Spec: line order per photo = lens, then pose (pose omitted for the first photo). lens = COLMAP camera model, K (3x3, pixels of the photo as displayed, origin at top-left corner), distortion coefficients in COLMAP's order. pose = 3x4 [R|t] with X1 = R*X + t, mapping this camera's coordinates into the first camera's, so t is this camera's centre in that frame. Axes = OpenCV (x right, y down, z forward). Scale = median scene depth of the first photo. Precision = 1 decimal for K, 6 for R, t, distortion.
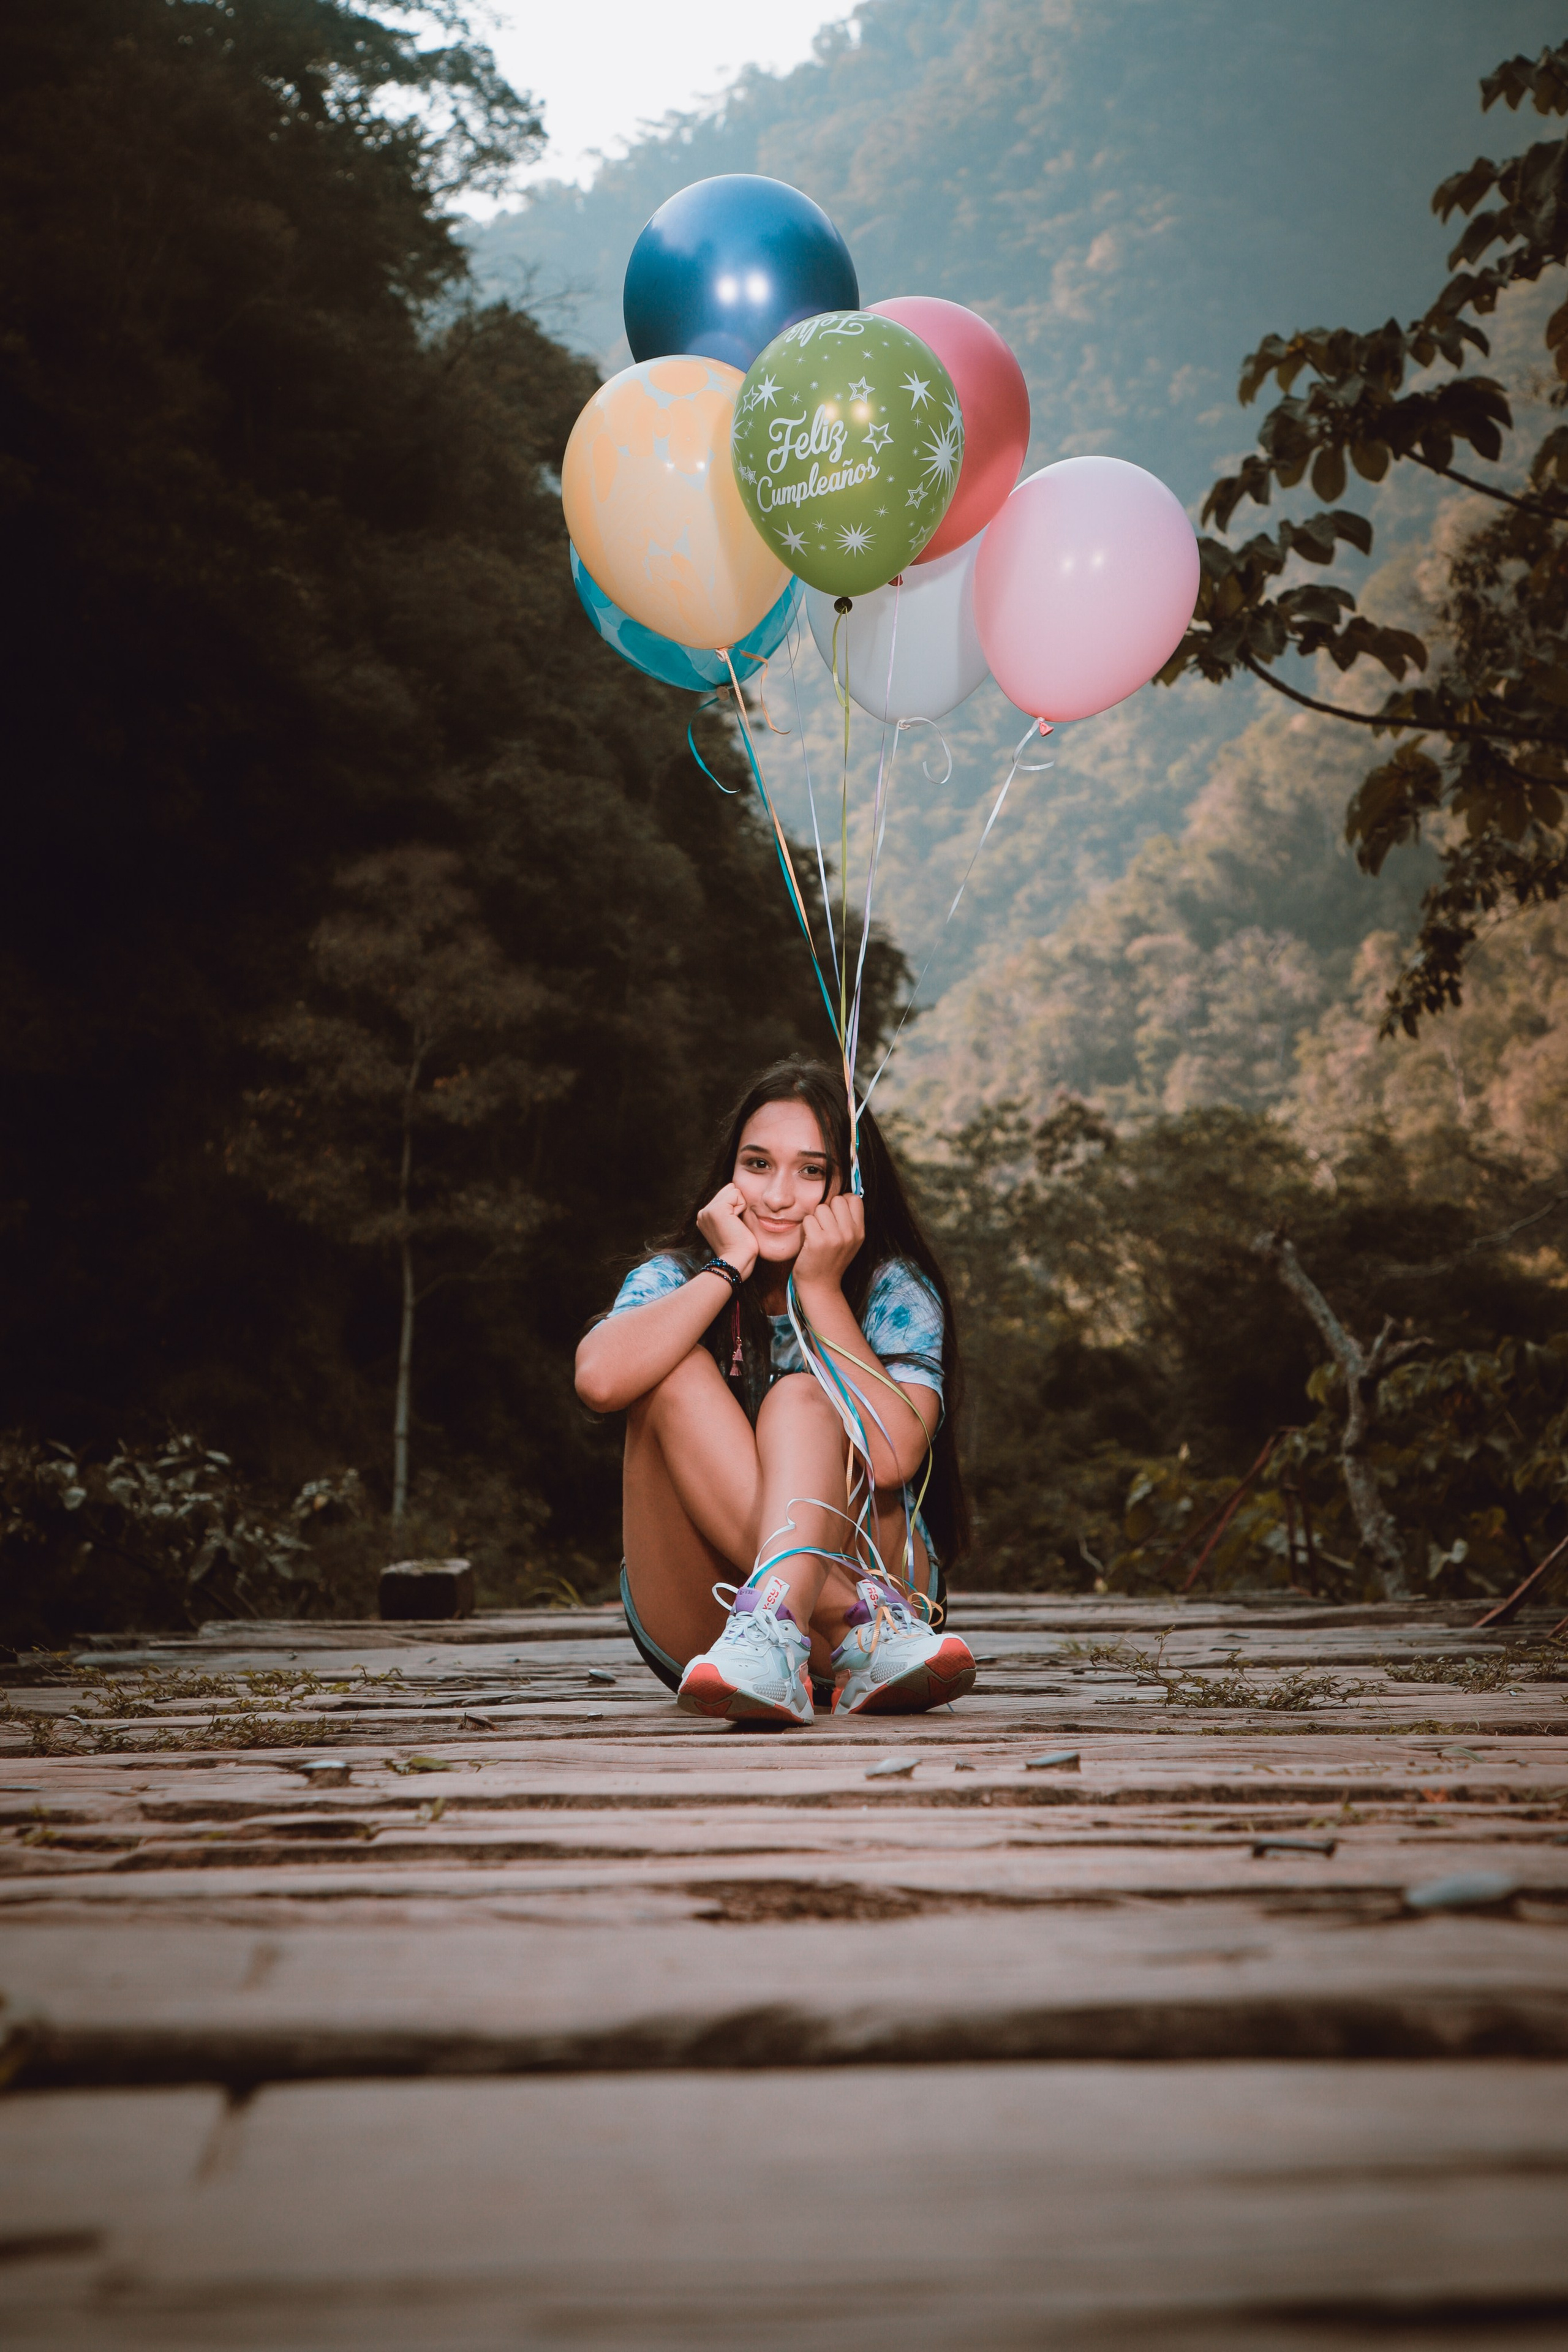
lens RADIAL K [[4575.1, 0, 784.0], [0, 4575.1, 1176.0], [0, 0, 1]] dist [0.382858, -0.170359]
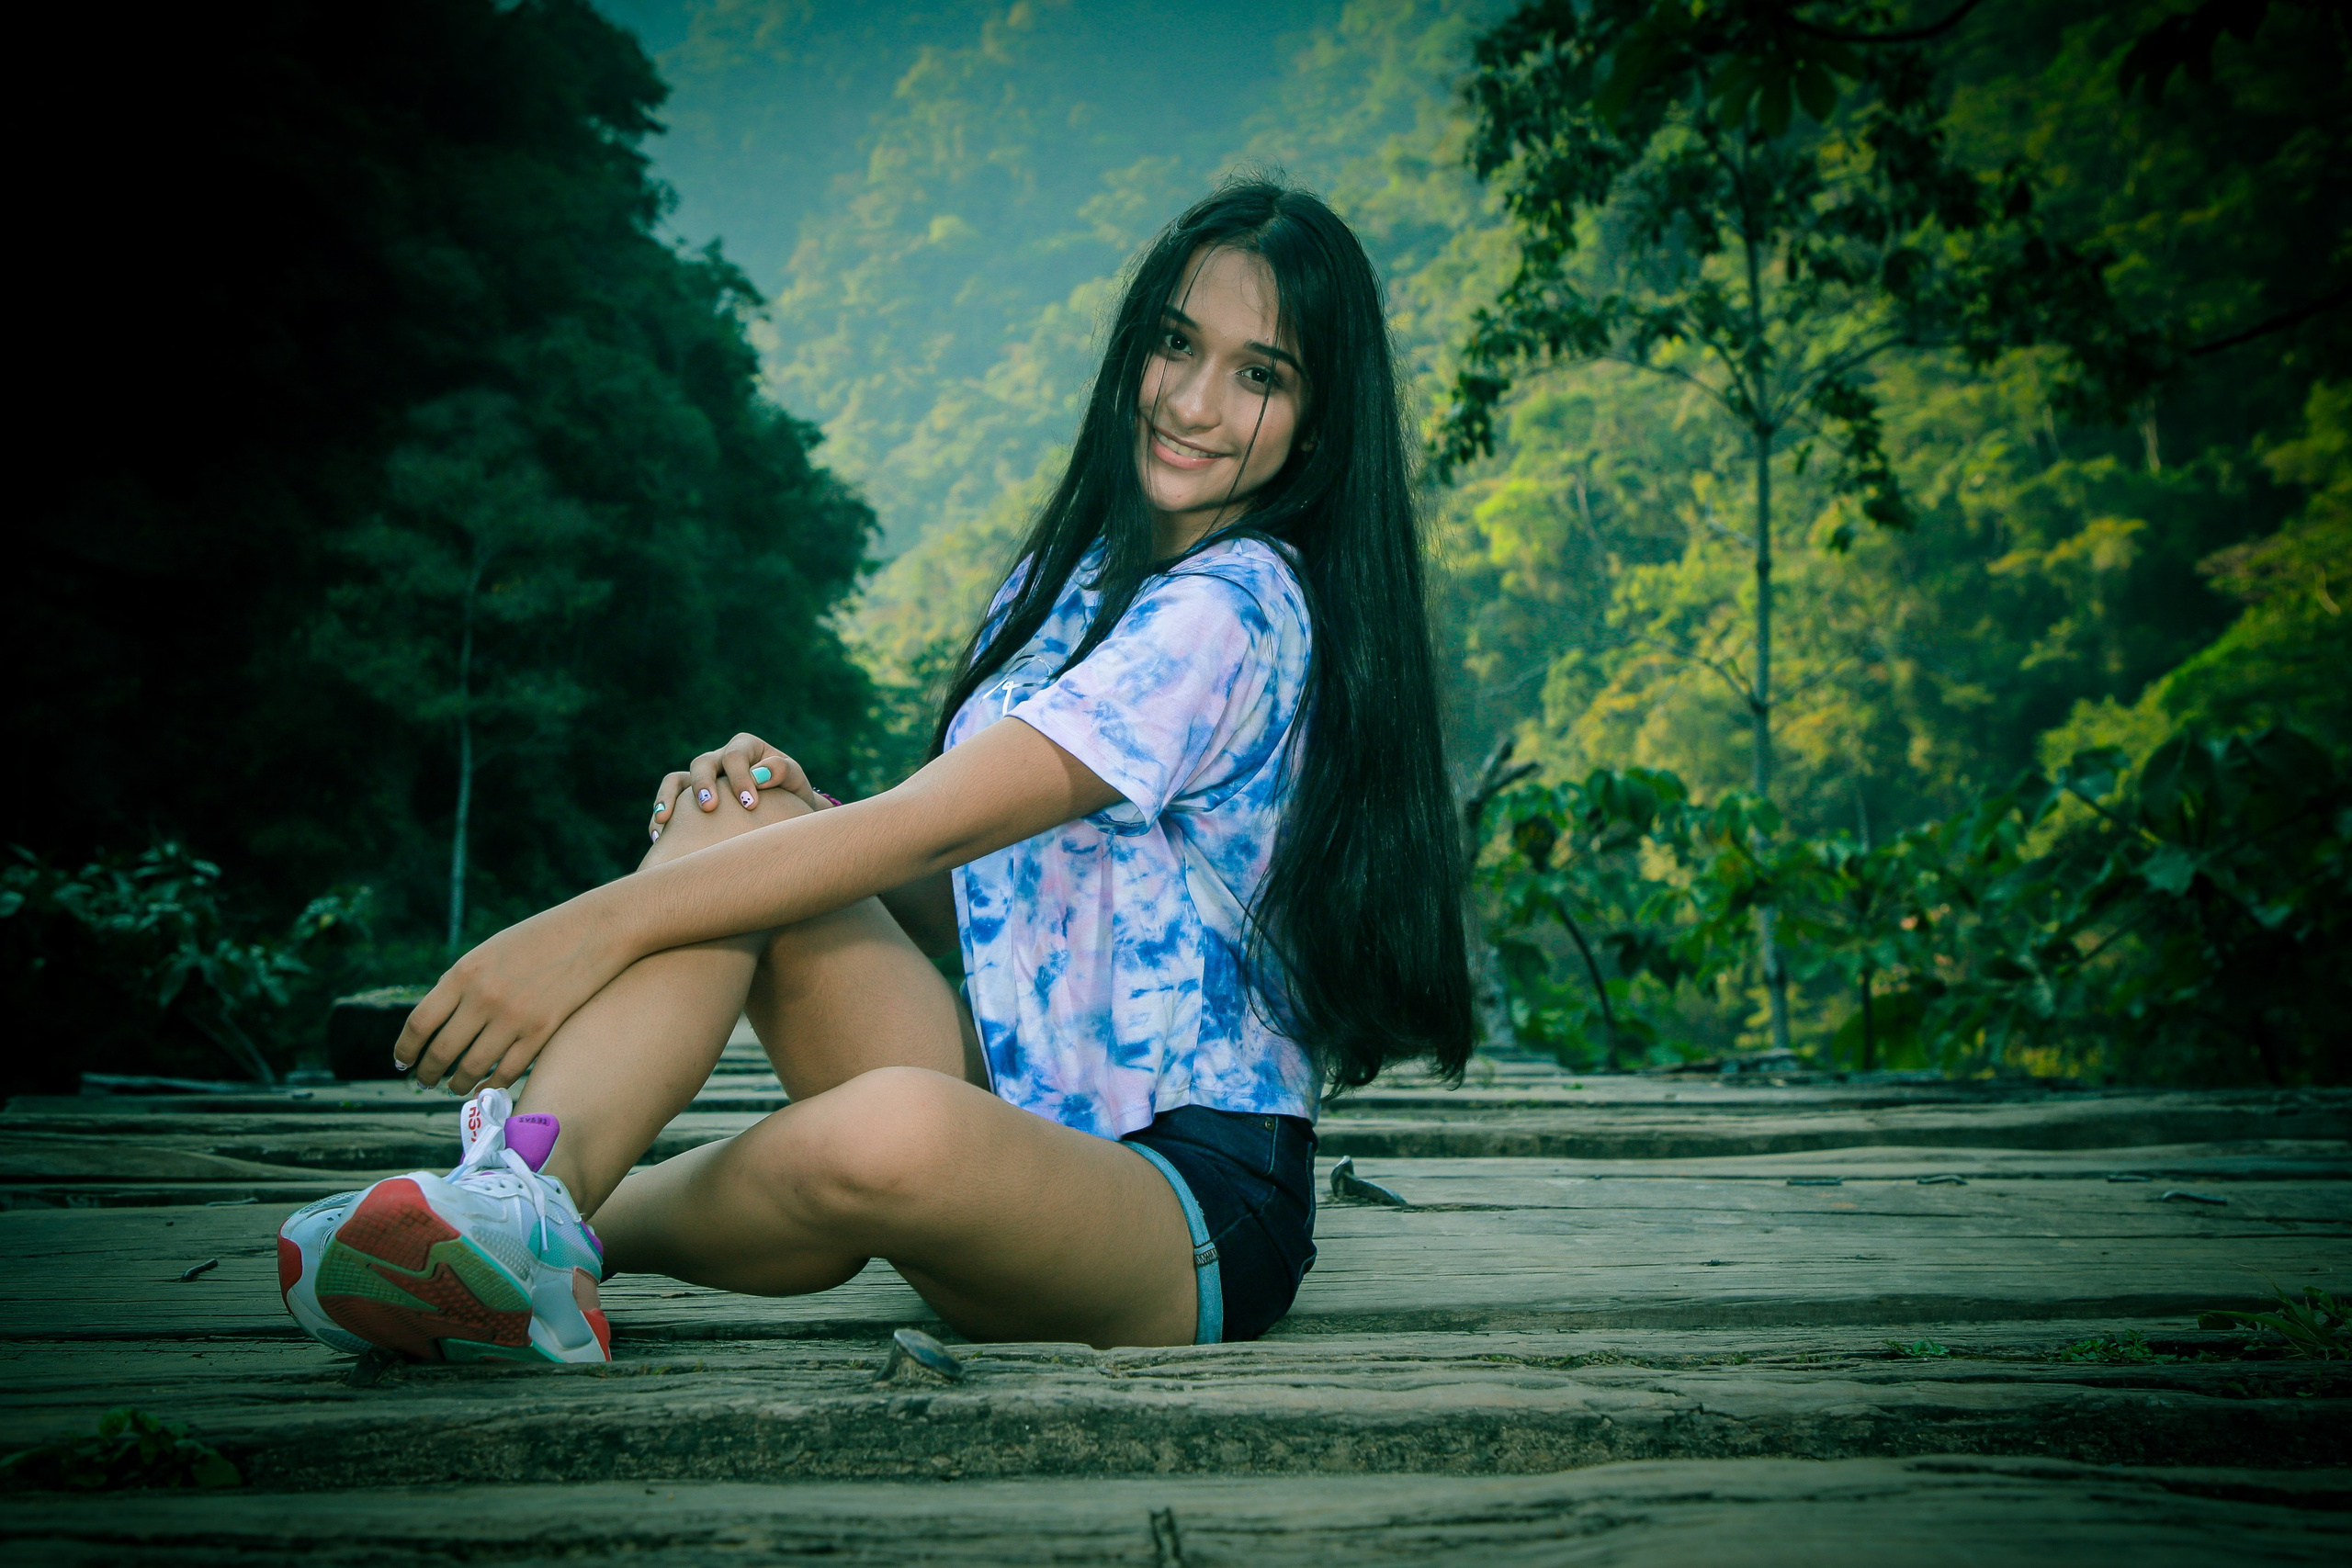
lens RADIAL K [[3178.1, 0, 1176.0], [0, 3178.1, 784.0], [0, 0, 1]] dist [0.128104, 0.118975]
pose [[0.991239, 0.020257, 0.130516, -0.006265], [-0.022807, 0.999577, 0.018073, 0.010881], [-0.130095, -0.020891, 0.991281, 0.131490]]
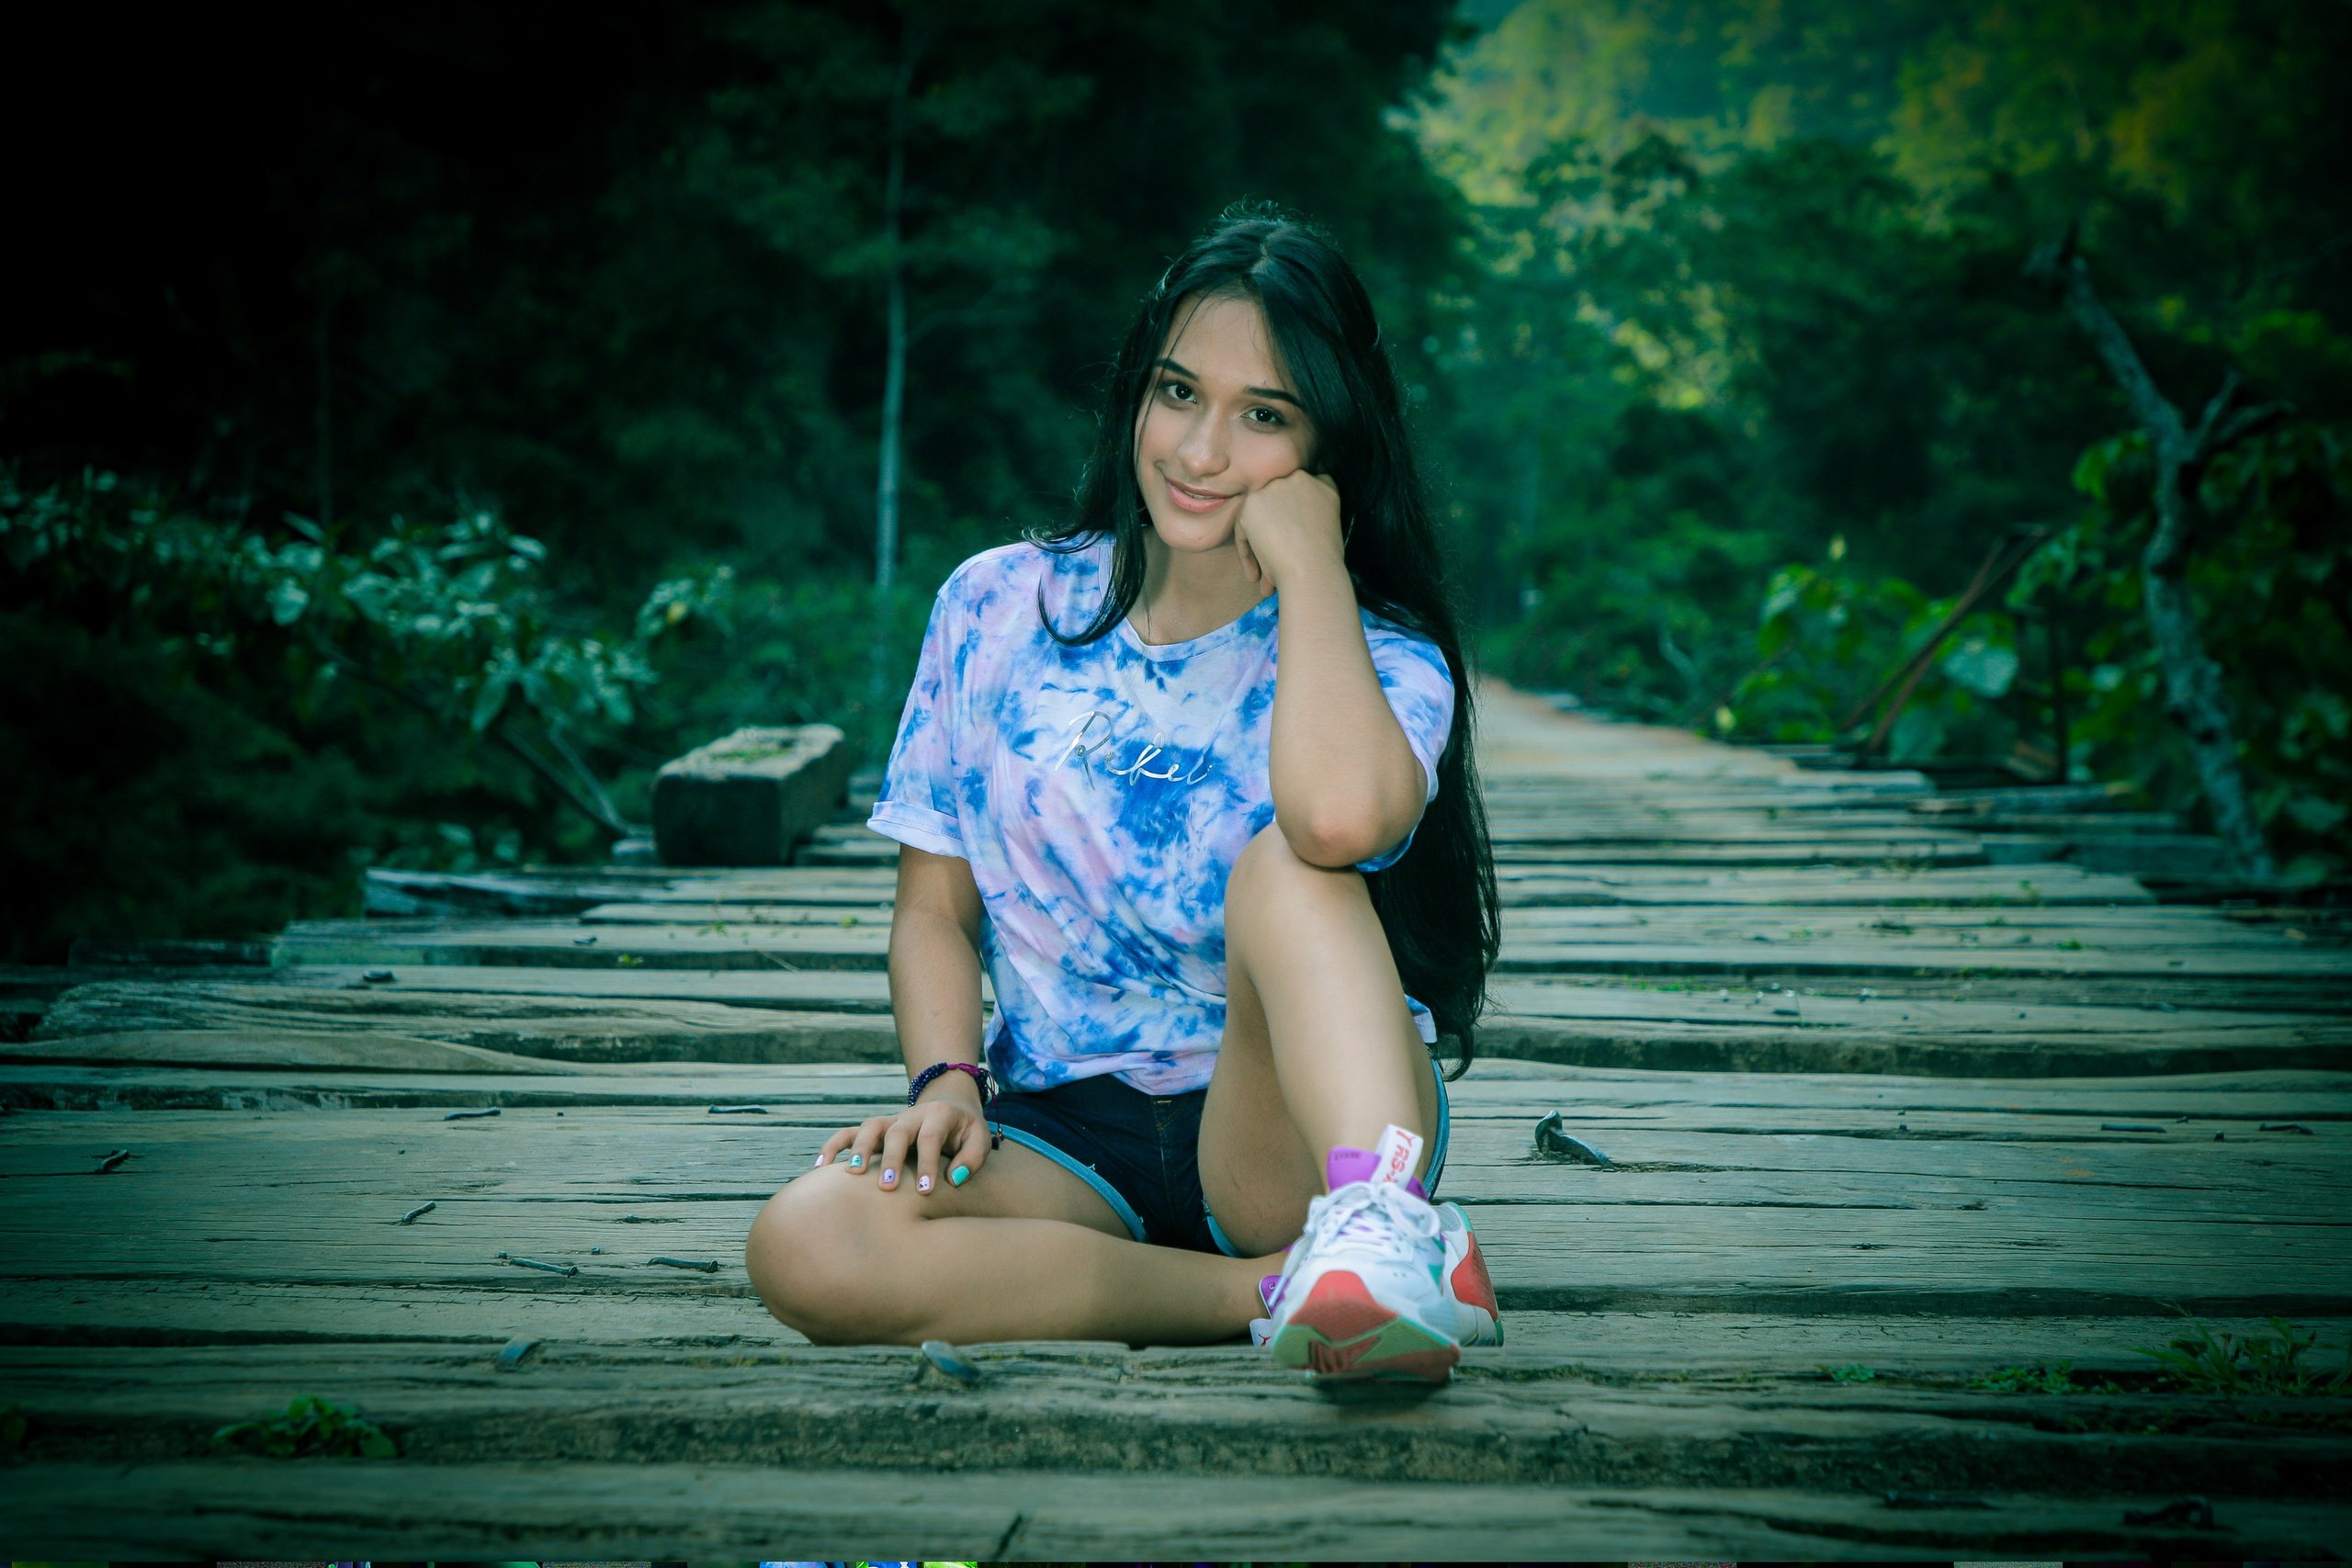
lens RADIAL K [[4574.7, 0, 1204.0], [0, 4574.7, 794.3], [0, 0, 1]] dist [0.382858, -0.170359]
pose [[0.999516, 0.019228, -0.024456, -0.000294], [-0.016087, 0.992313, 0.122700, 0.003705], [0.026628, -0.122247, 0.992142, 0.109640]]
